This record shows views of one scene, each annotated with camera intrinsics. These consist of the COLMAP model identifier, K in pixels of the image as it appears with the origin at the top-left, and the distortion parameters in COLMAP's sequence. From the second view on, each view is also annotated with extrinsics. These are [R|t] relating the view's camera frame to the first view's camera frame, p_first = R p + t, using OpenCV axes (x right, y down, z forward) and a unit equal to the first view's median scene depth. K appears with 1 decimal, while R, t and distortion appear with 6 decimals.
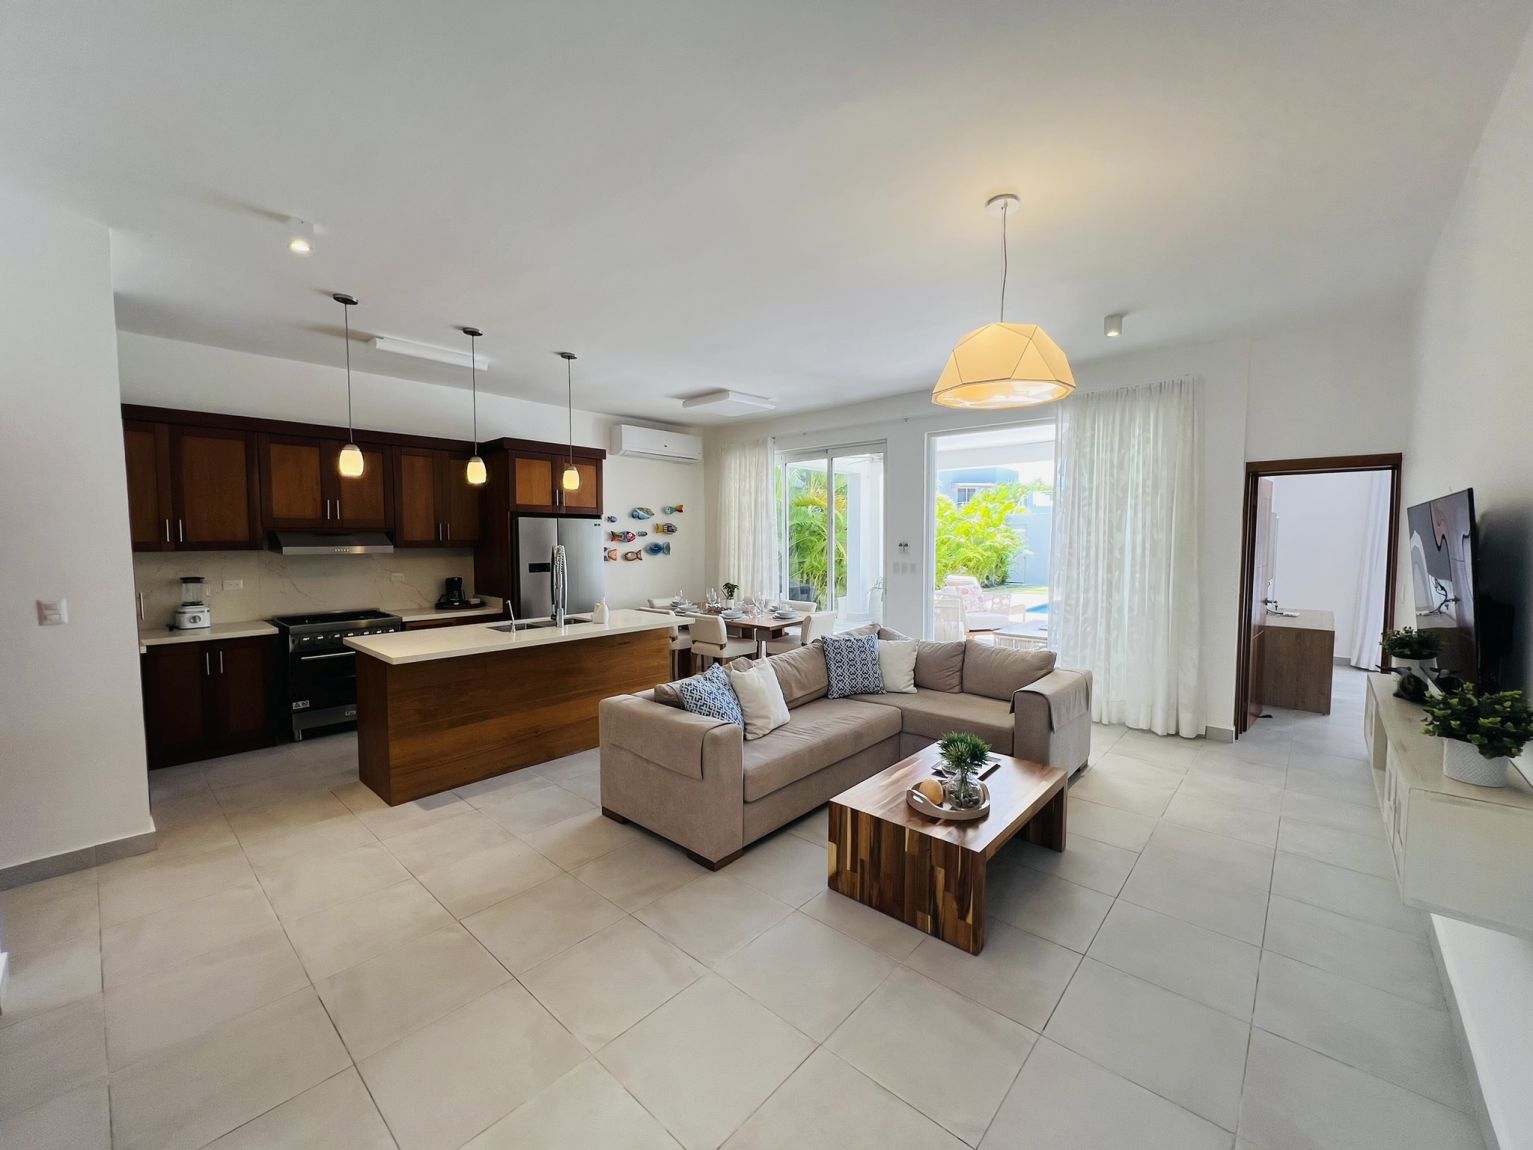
lens RADIAL K [[619.5, 0, 757.9], [0, 619.5, 571.1], [0, 0, 1]] dist [-0.003718, 0.000525]
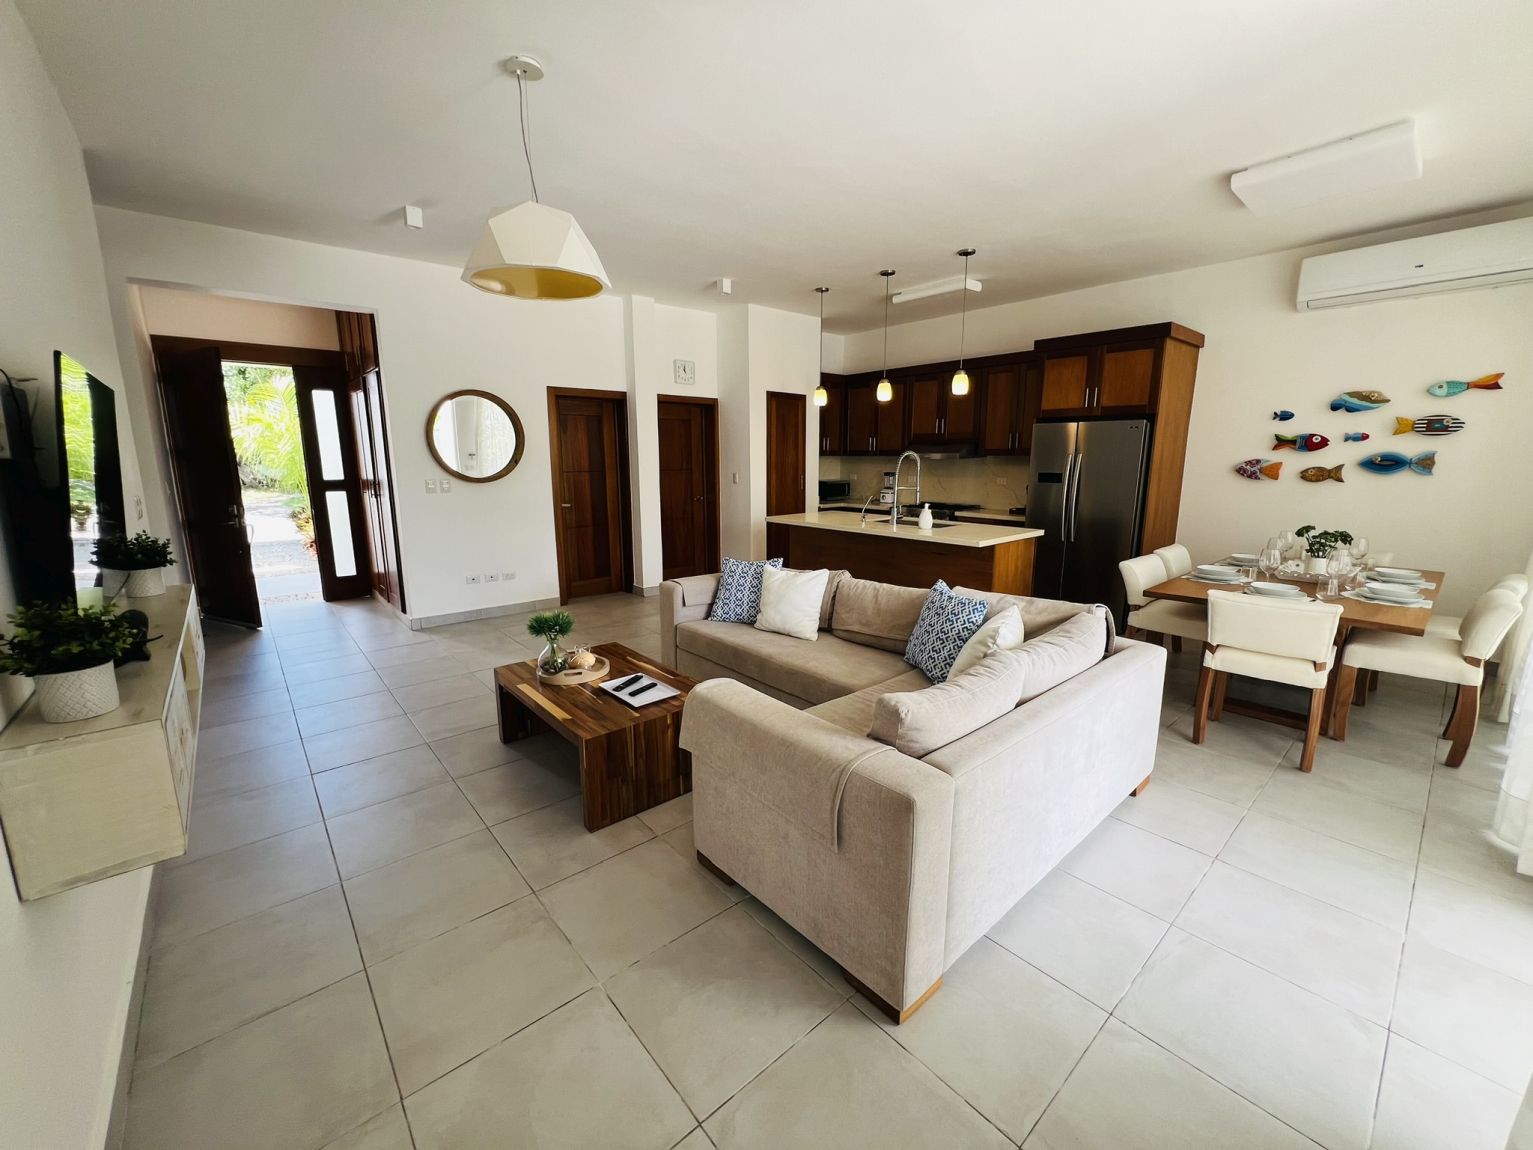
lens RADIAL K [[619.5, 0, 767.8], [0, 619.5, 574.7], [0, 0, 1]] dist [-0.003718, 0.000525]
pose [[-0.122292, 0.186422, -0.974829, 0.498057], [-0.054185, 0.979482, 0.194109, -0.016433], [0.991014, 0.076559, -0.109681, 0.544400]]
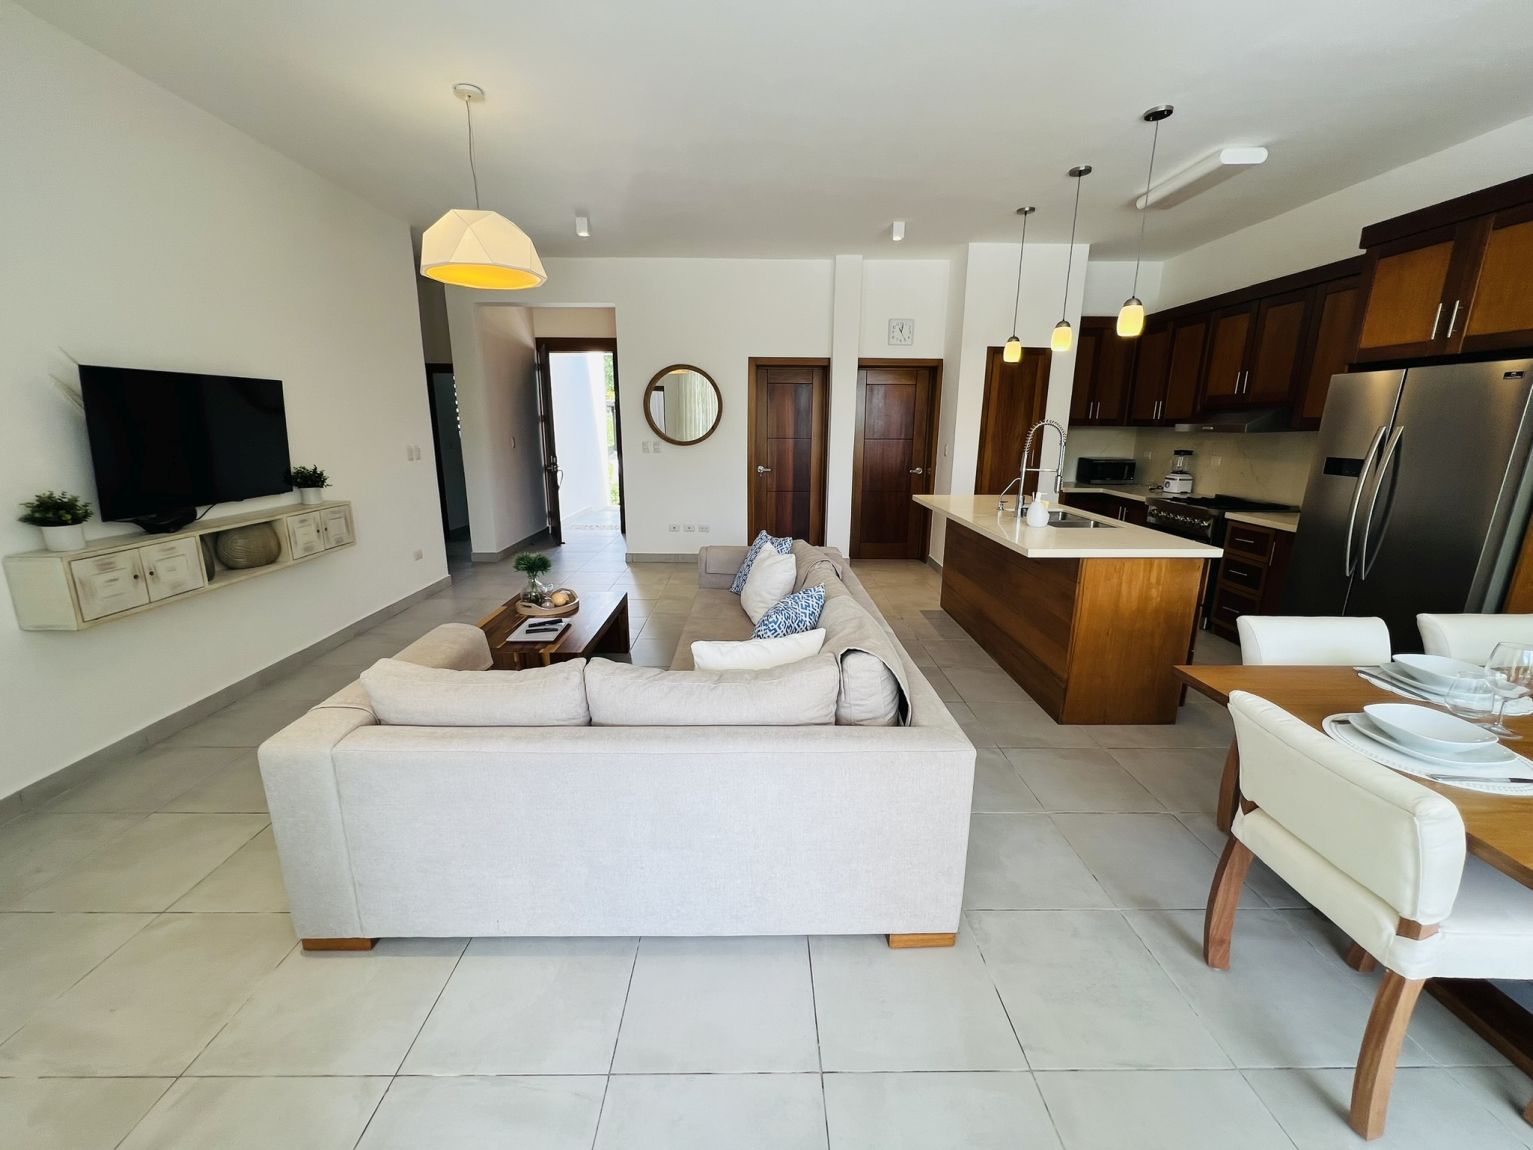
lens RADIAL K [[619.5, 0, 759.2], [0, 619.5, 573.7], [0, 0, 1]] dist [-0.003718, 0.000525]
pose [[-0.736527, 0.154161, -0.658607, 0.314394], [-0.046227, 0.959934, 0.276388, -0.033077], [0.674827, 0.234013, -0.699890, 0.828852]]
